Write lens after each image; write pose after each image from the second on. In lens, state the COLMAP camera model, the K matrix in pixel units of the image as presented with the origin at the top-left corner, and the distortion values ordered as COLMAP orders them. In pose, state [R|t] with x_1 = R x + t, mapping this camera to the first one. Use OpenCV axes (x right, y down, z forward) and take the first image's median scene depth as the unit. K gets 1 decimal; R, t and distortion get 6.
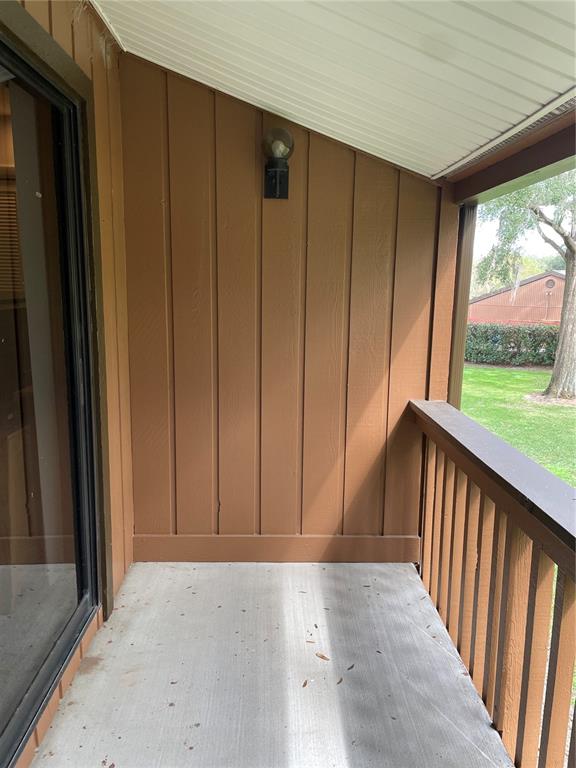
lens RADIAL K [[583.4, 0, 290.2], [0, 583.4, 383.0], [0, 0, 1]] dist [0.055778, -0.057201]
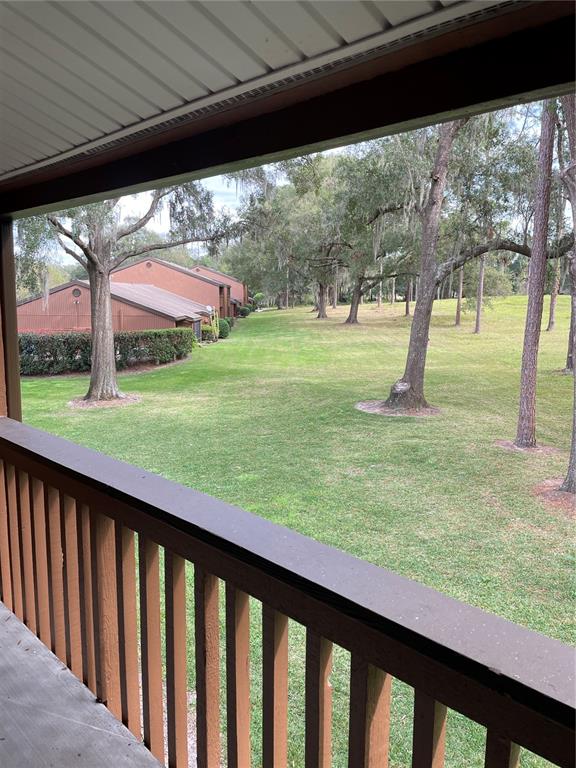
lens RADIAL K [[583.4, 0, 285.3], [0, 583.4, 384.0], [0, 0, 1]] dist [0.055778, -0.057201]
pose [[0.731547, -0.111450, 0.672620, -0.006755], [0.119886, 0.992205, 0.034014, 0.000087], [-0.671168, 0.055755, 0.739206, -0.007027]]
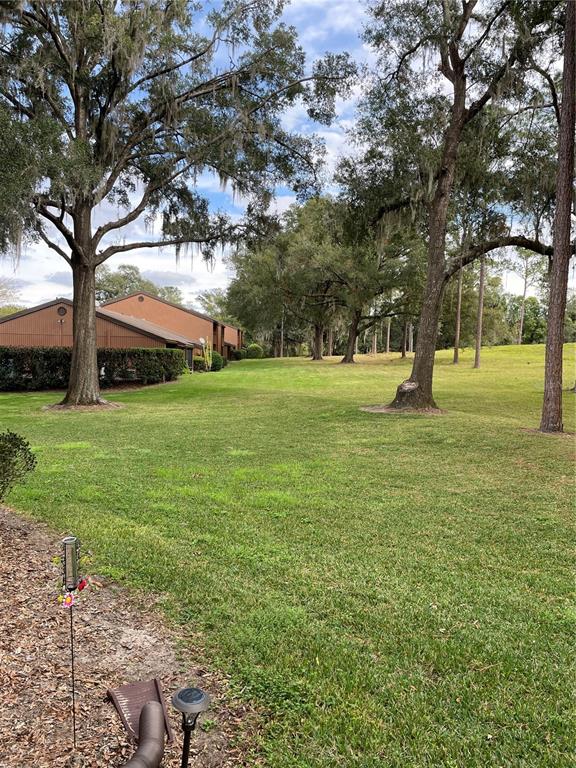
lens RADIAL K [[583.4, 0, 300.3], [0, 583.4, 396.4], [0, 0, 1]] dist [0.055778, -0.057201]
pose [[0.706048, -0.041334, 0.706957, 0.035882], [0.105655, 0.993270, -0.047445, 0.102876], [-0.700238, 0.108192, 0.705663, 0.068673]]
